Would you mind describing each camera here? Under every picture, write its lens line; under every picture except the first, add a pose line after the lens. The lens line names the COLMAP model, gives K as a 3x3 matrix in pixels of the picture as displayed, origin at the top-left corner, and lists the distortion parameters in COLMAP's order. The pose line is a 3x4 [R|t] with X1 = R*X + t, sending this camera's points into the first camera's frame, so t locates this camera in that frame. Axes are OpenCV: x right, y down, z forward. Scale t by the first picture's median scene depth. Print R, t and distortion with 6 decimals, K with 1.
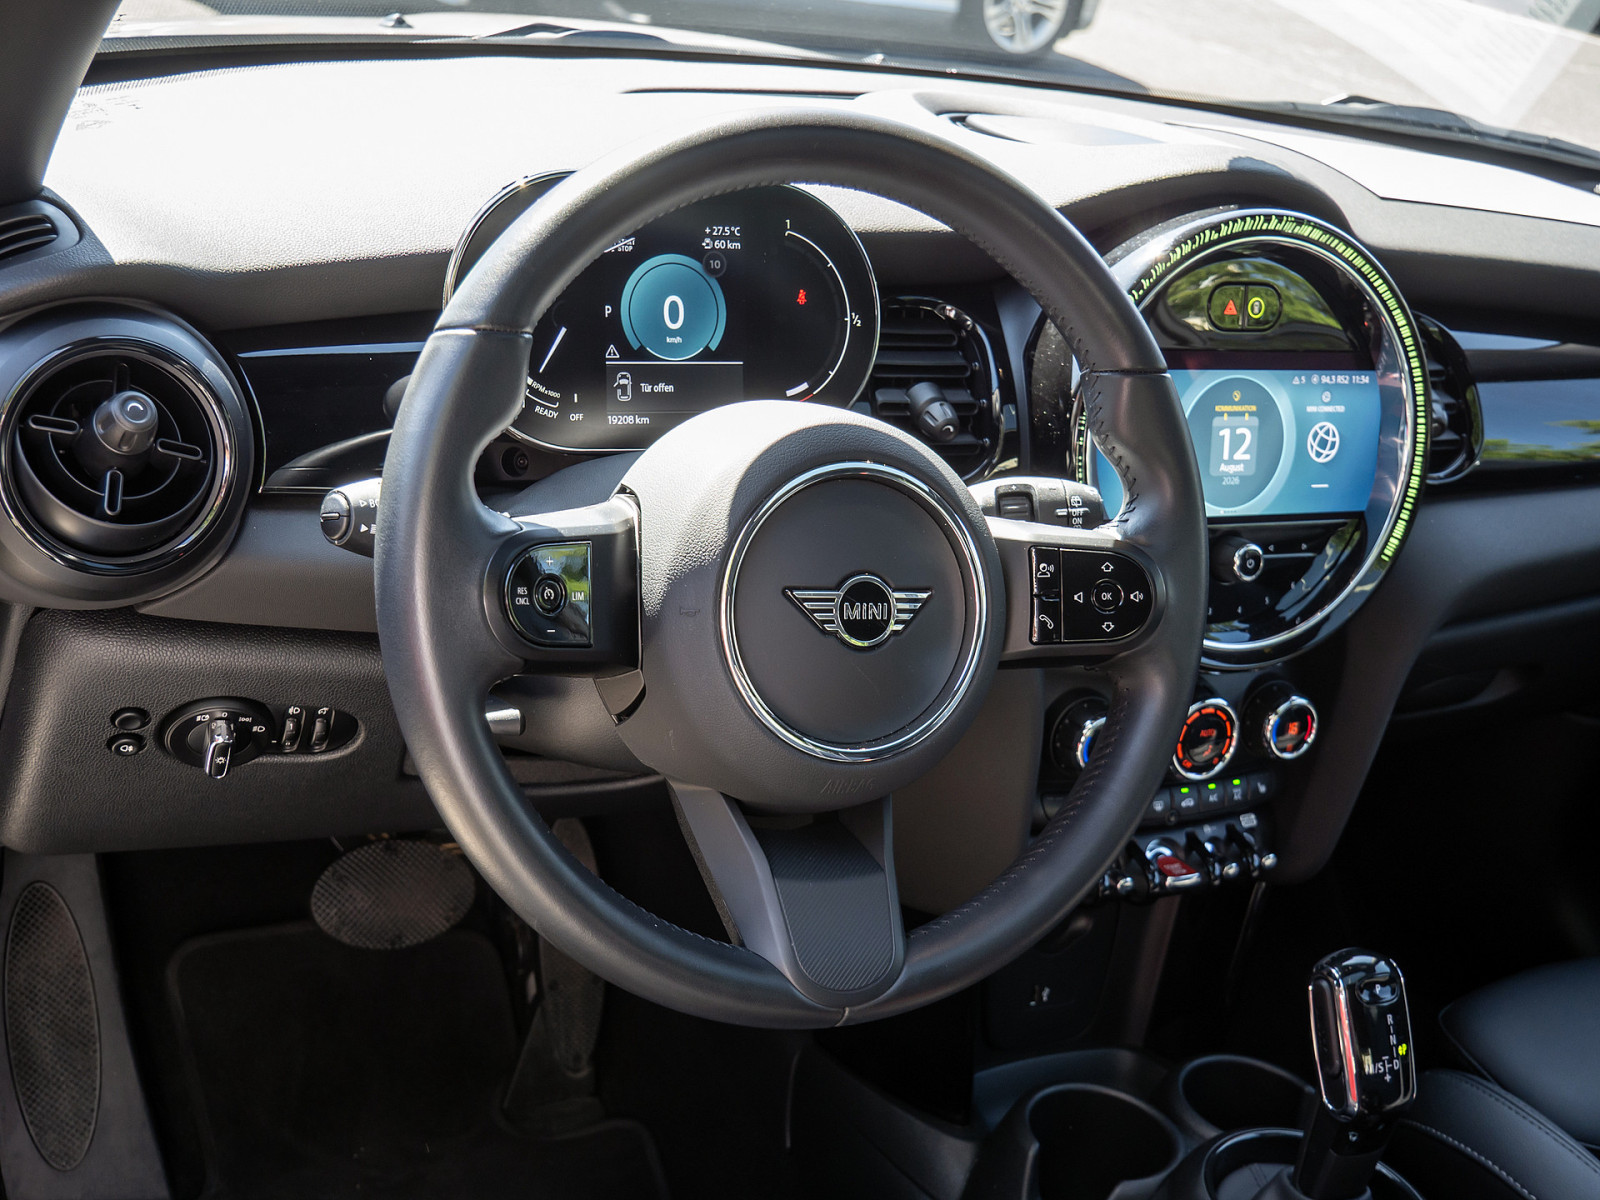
lens RADIAL K [[2134.6, 0, 800.0], [0, 2134.6, 600.0], [0, 0, 1]] dist [-0.005804, 0.065540]
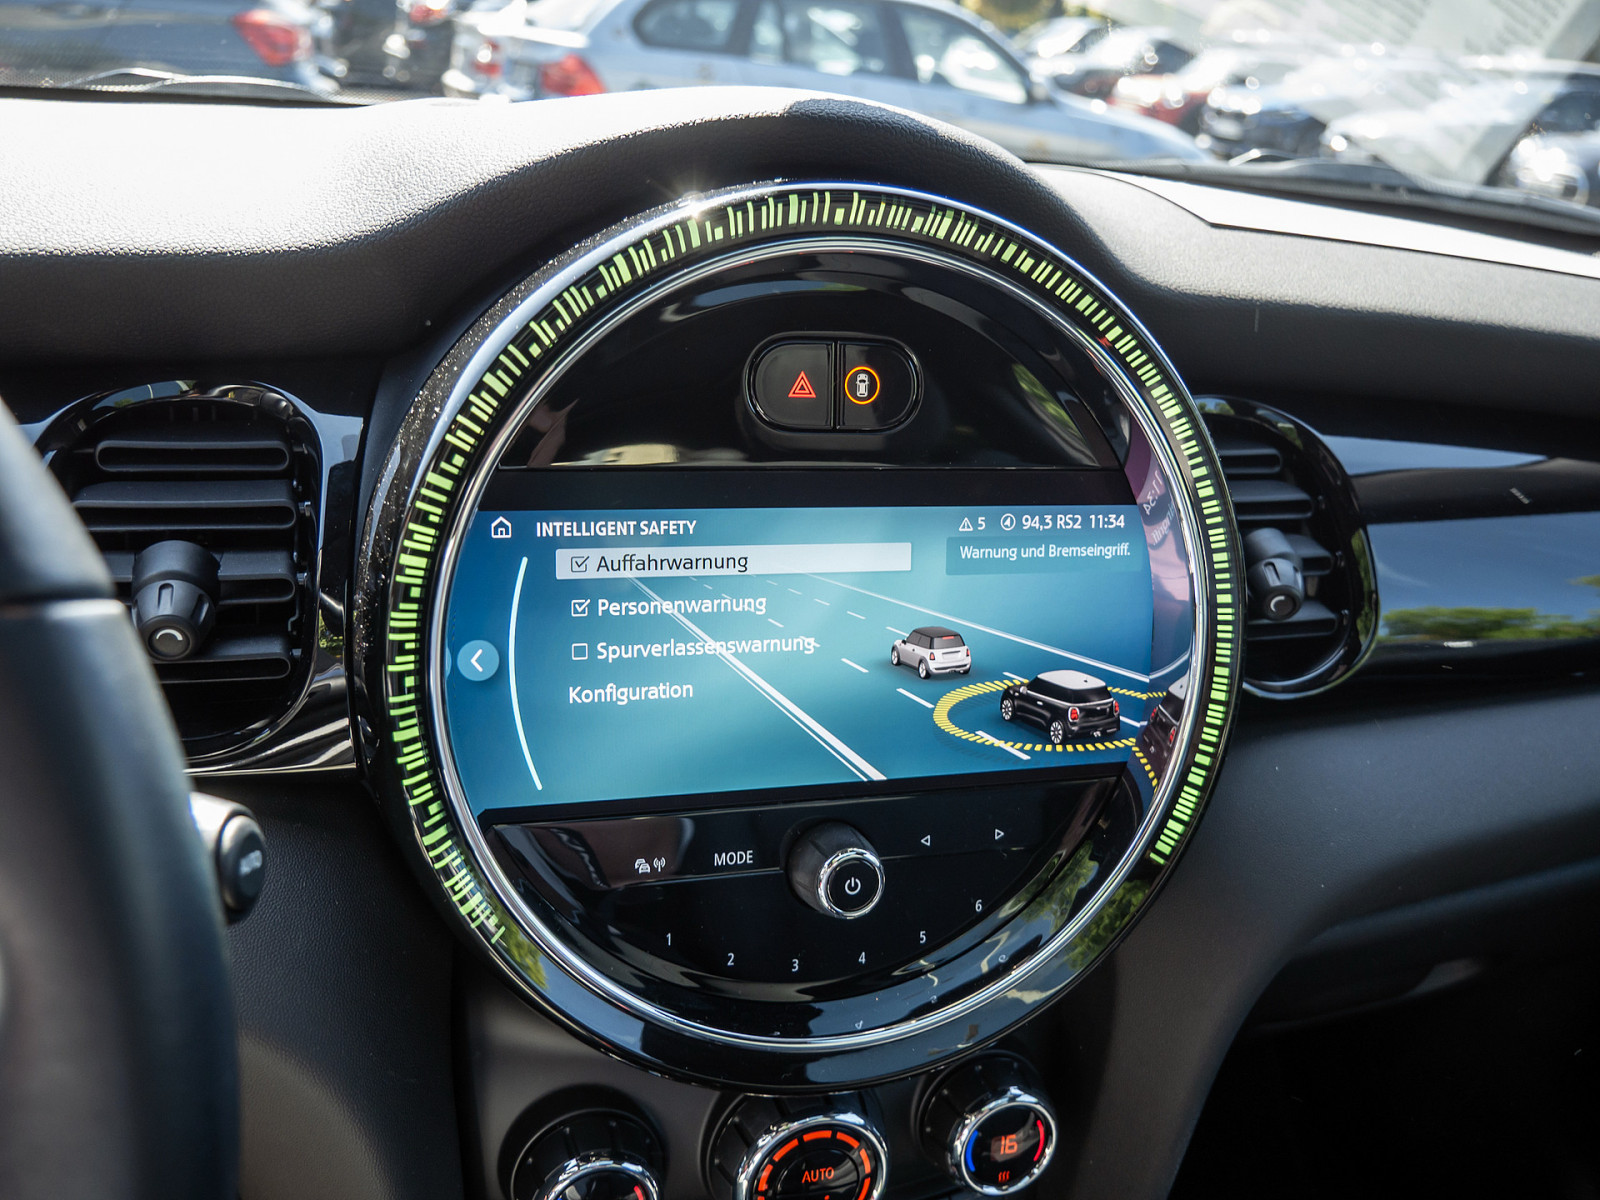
lens RADIAL K [[1395.1, 0, 800.0], [0, 1395.1, 600.0], [0, 0, 1]] dist [-0.017117, 0.003467]
pose [[0.984168, -0.001483, -0.177232, 0.270669], [-0.004771, 0.999381, -0.034854, -0.077494], [0.177174, 0.035147, 0.983552, 0.701337]]
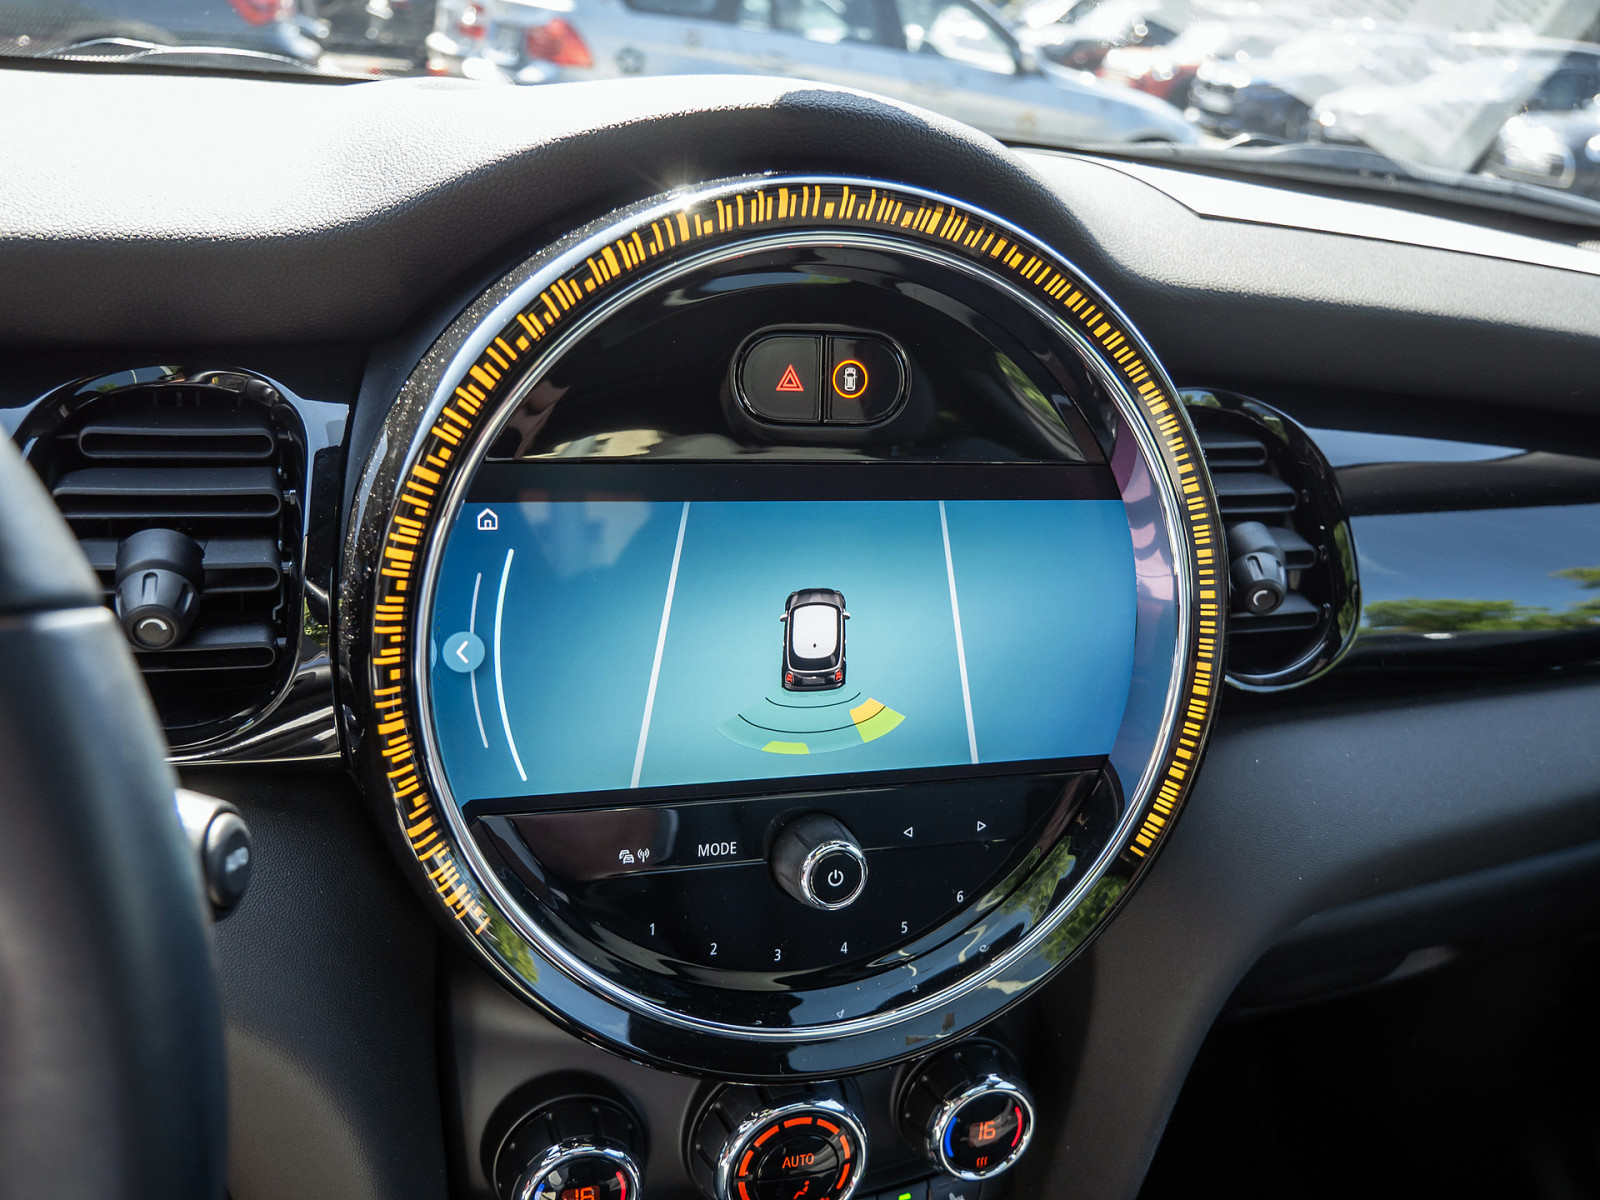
lens RADIAL K [[1395.1, 0, 800.0], [0, 1395.1, 600.0], [0, 0, 1]] dist [-0.017117, 0.003467]
pose [[0.986229, 0.011297, -0.164998, 0.270022], [-0.013822, 0.999804, -0.014163, -0.083091], [0.164806, 0.016248, 0.986192, 0.700320]]
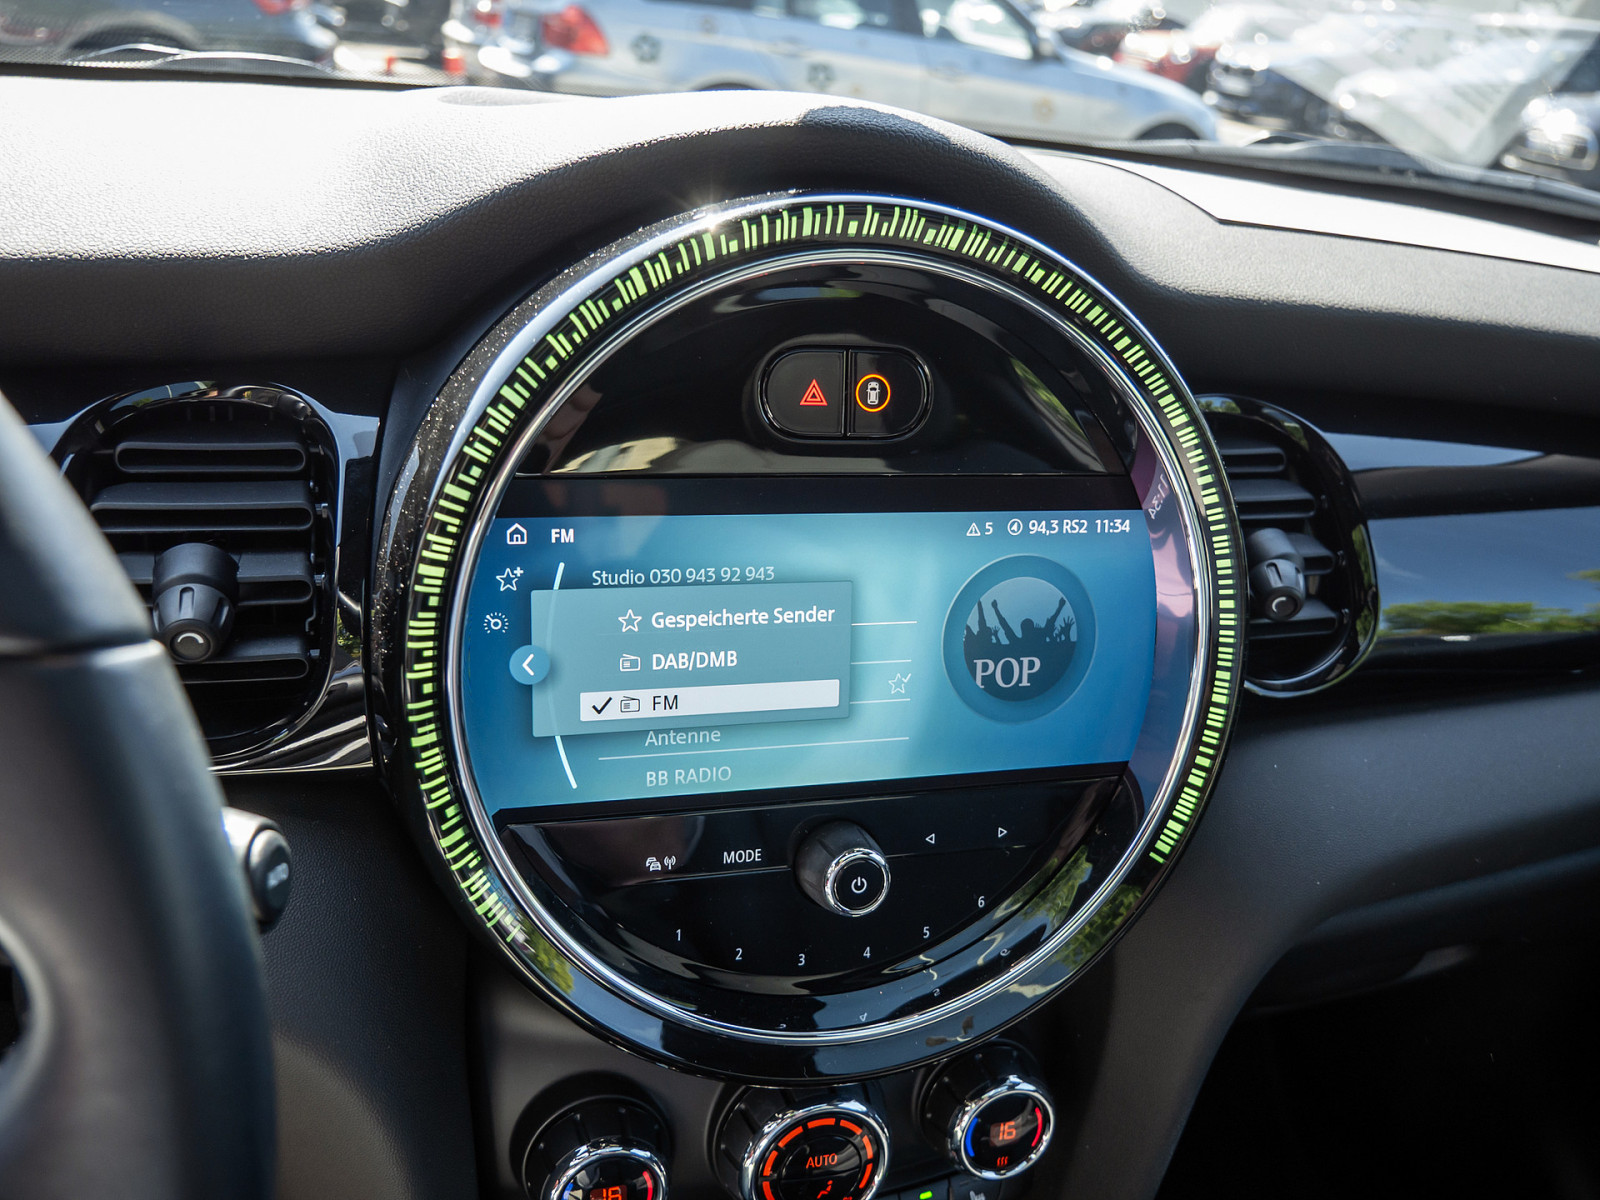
lens RADIAL K [[1395.1, 0, 800.0], [0, 1395.1, 600.0], [0, 0, 1]] dist [-0.017117, 0.003467]
pose [[0.984268, 0.011918, -0.176278, 0.268866], [-0.012908, 0.999907, -0.004469, -0.089290], [0.176208, 0.006674, 0.984330, 0.695140]]
